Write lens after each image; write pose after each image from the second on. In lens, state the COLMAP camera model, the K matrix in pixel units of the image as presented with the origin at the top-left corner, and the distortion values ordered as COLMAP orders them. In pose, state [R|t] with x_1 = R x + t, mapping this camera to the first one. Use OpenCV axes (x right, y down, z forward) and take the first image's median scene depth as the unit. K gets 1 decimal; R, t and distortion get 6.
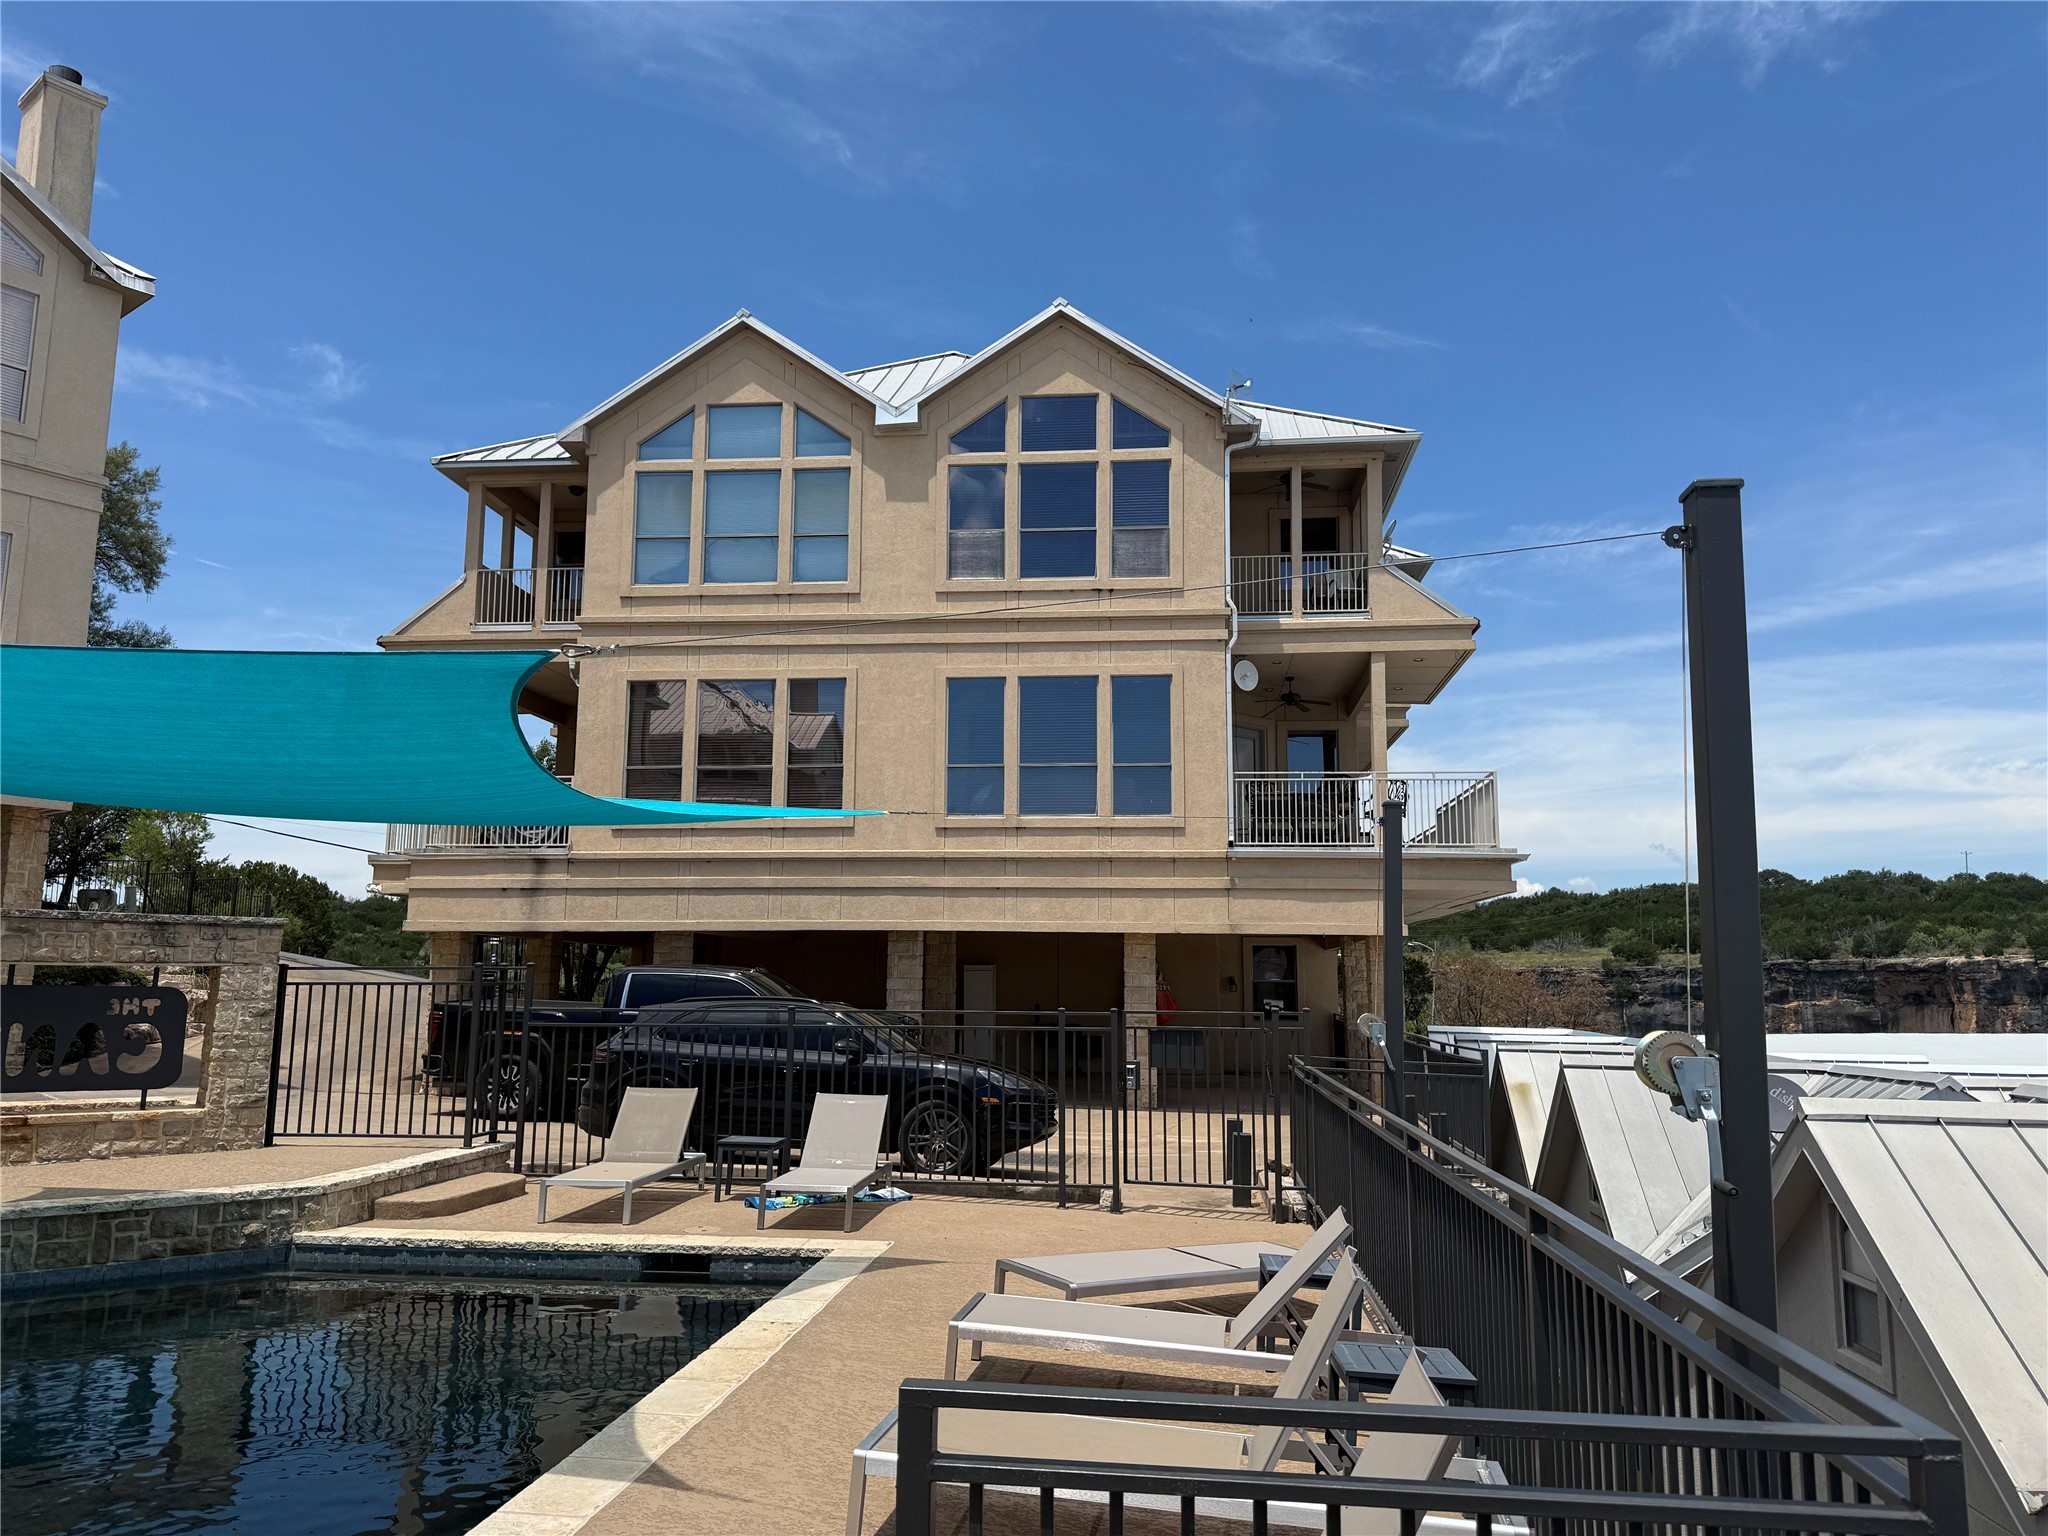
lens RADIAL K [[1477.4, 0, 1012.2], [0, 1477.4, 783.8], [0, 0, 1]] dist [0.055267, -0.045670]
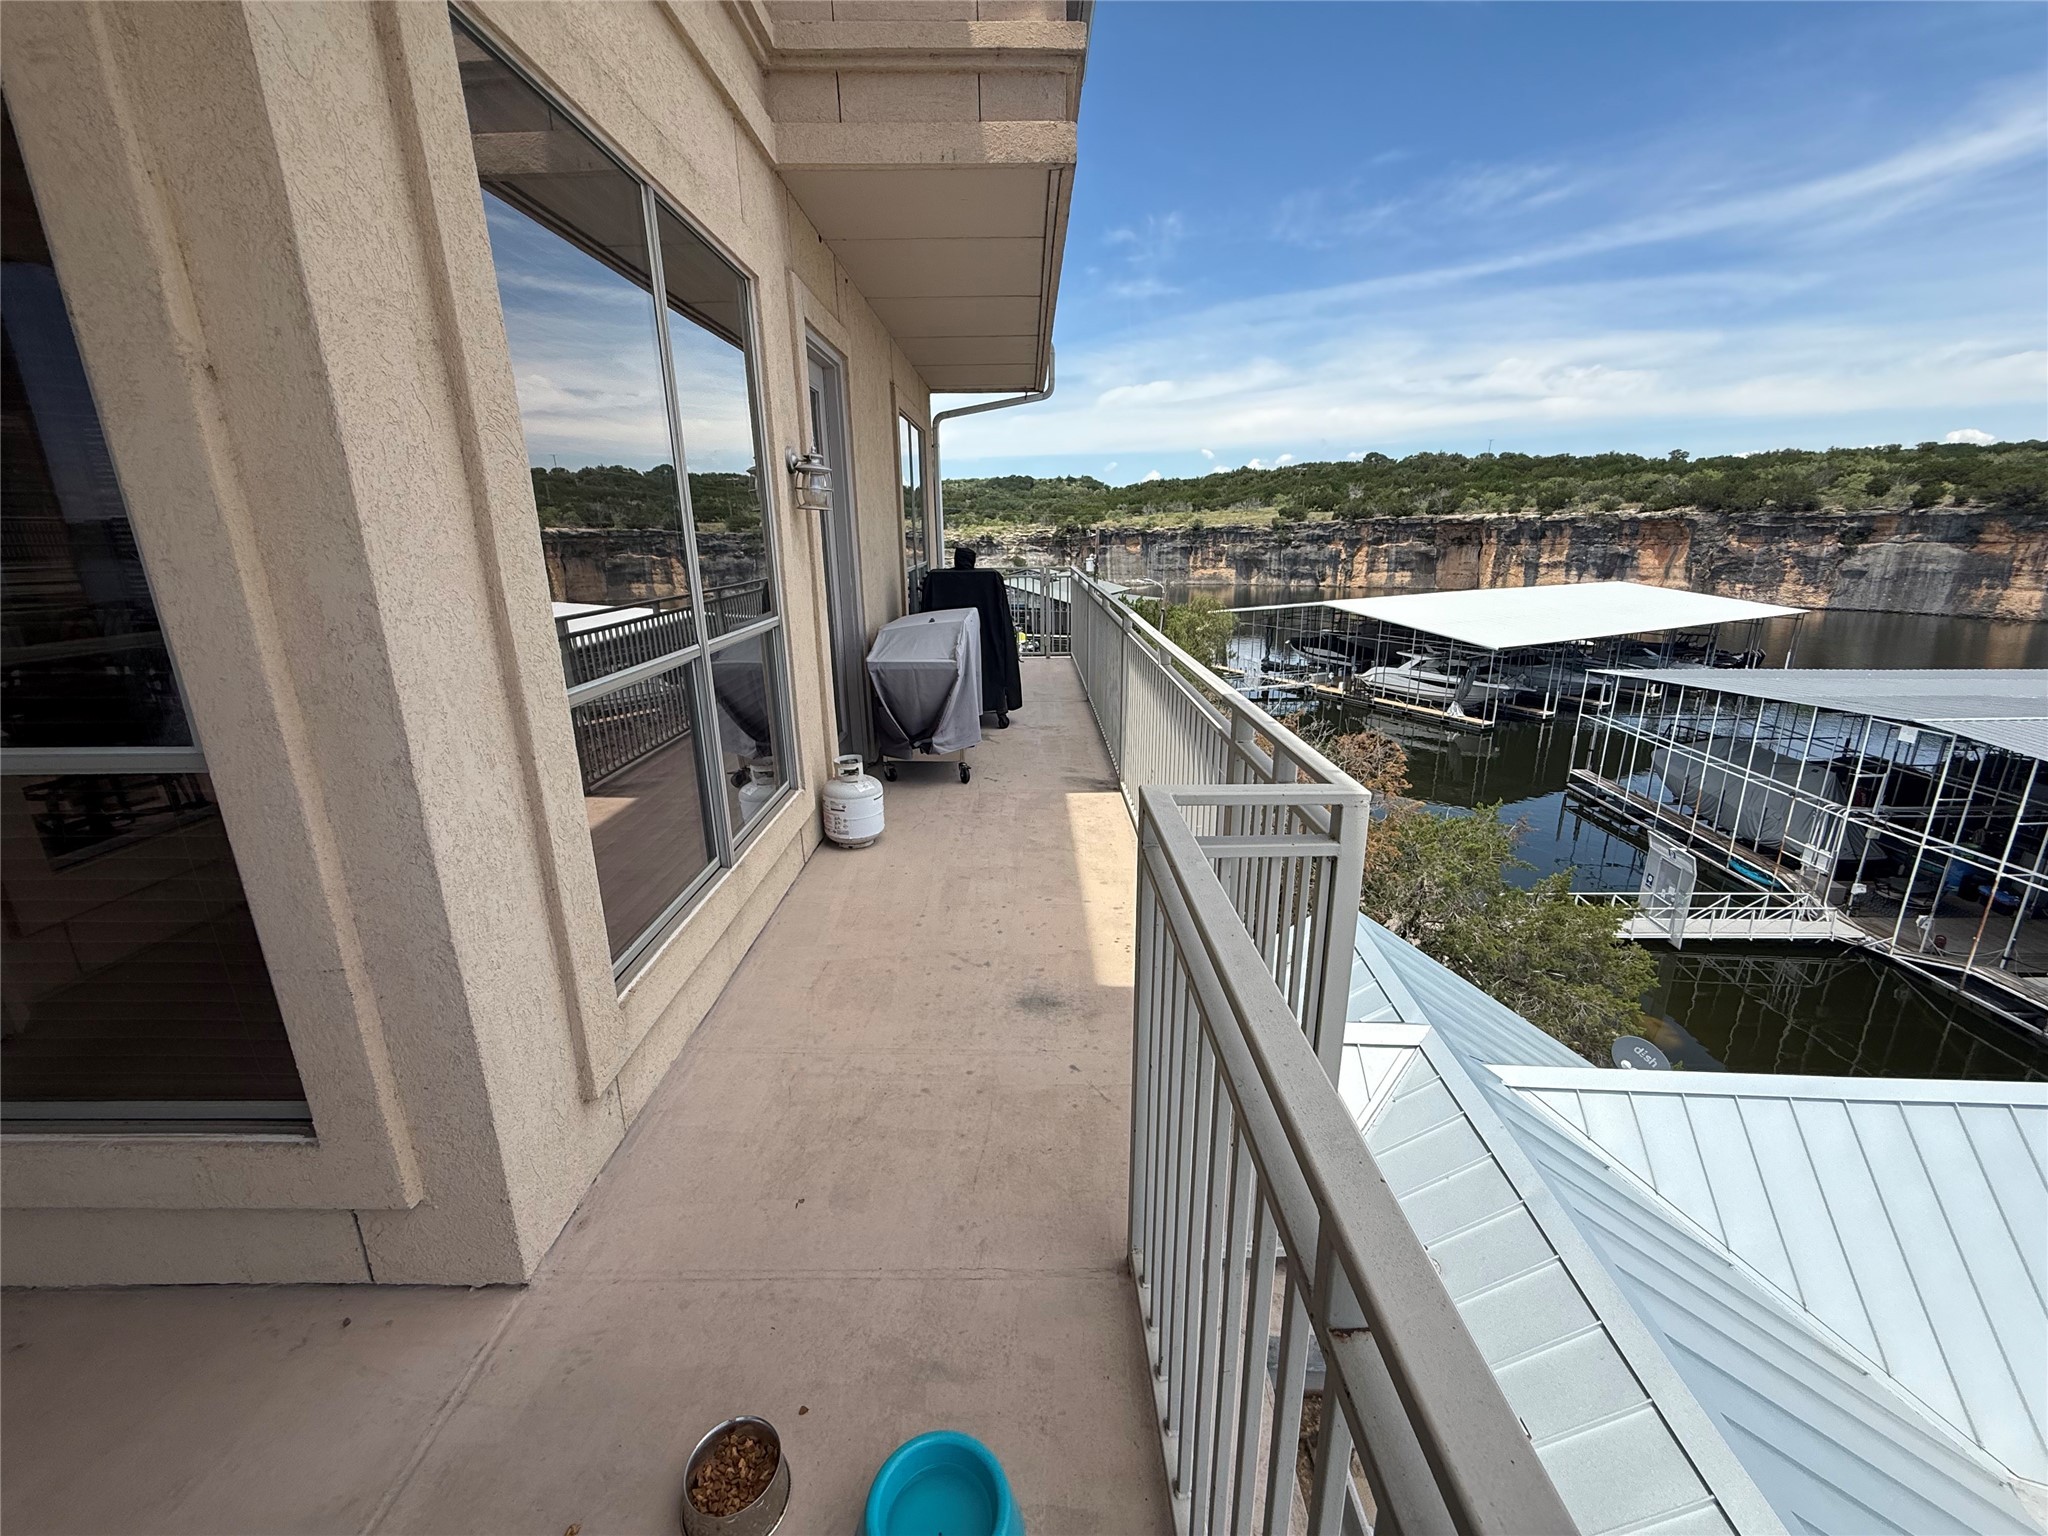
lens RADIAL K [[819.2, 0, 990.5], [0, 819.2, 770.7], [0, 0, 1]] dist [-0.004858, 0.001024]
pose [[0.997365, -0.044347, 0.057419, 0.314578], [0.016858, 0.911432, 0.411104, -0.009871], [-0.070564, -0.409053, 0.909778, 1.090864]]
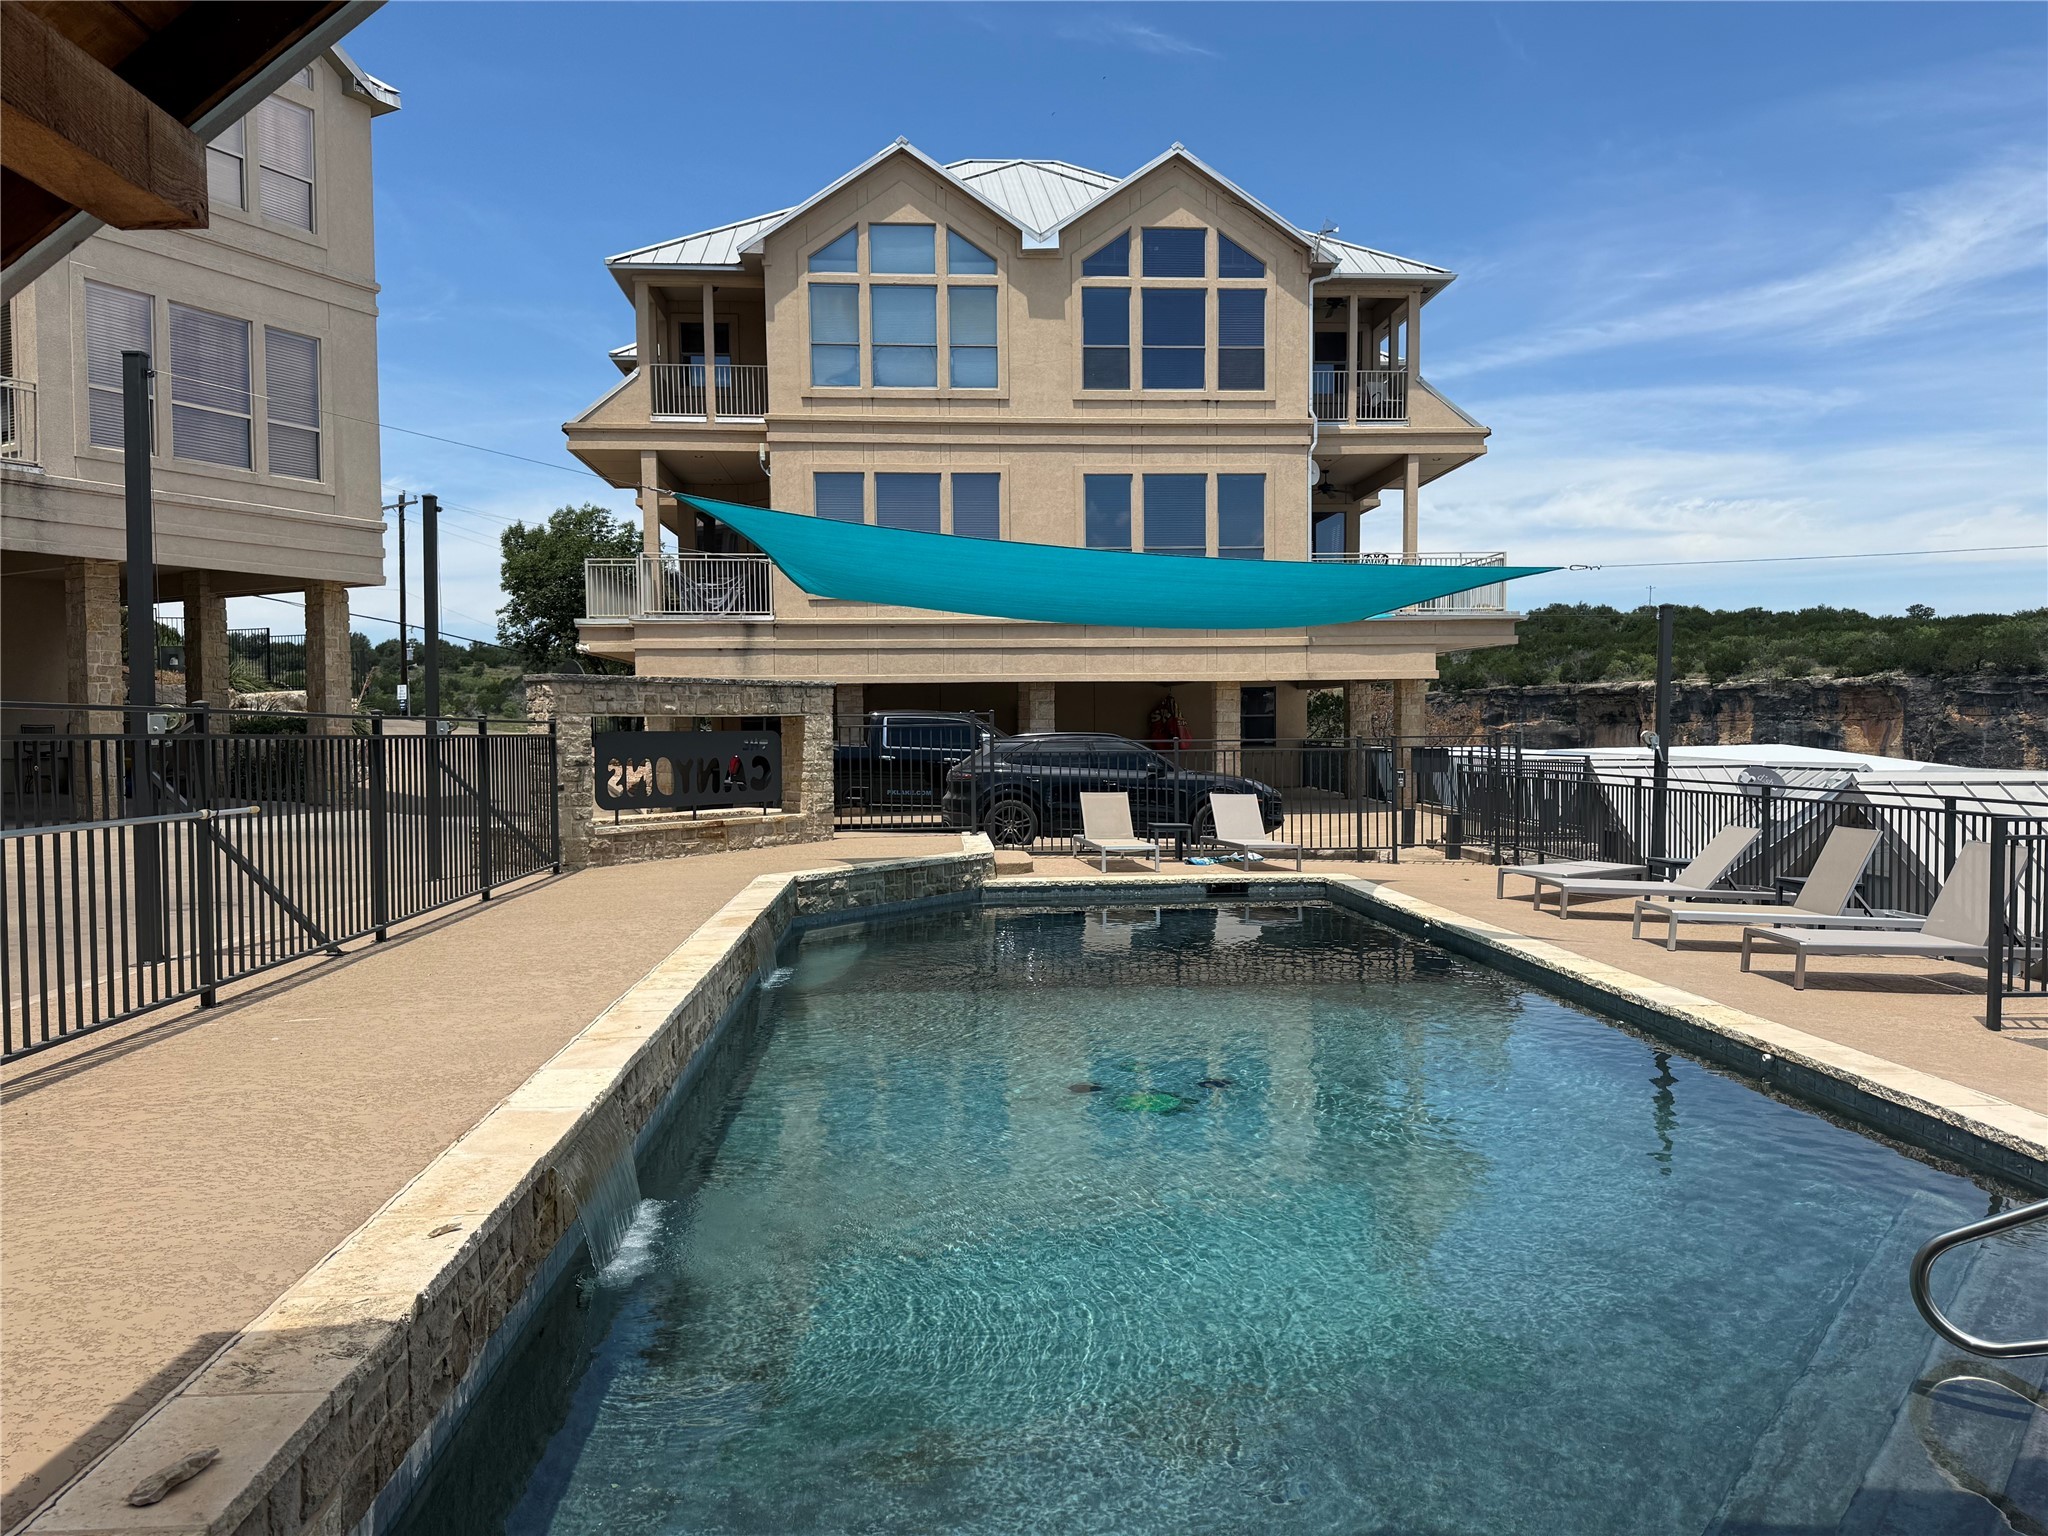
lens RADIAL K [[1477.4, 0, 995.2], [0, 1477.4, 799.9], [0, 0, 1]] dist [0.055267, -0.045670]
pose [[0.986570, -0.023655, 0.161617, -0.310760], [-0.007241, 0.982152, 0.187950, -0.035442], [-0.163178, -0.186596, 0.968790, -0.213666]]
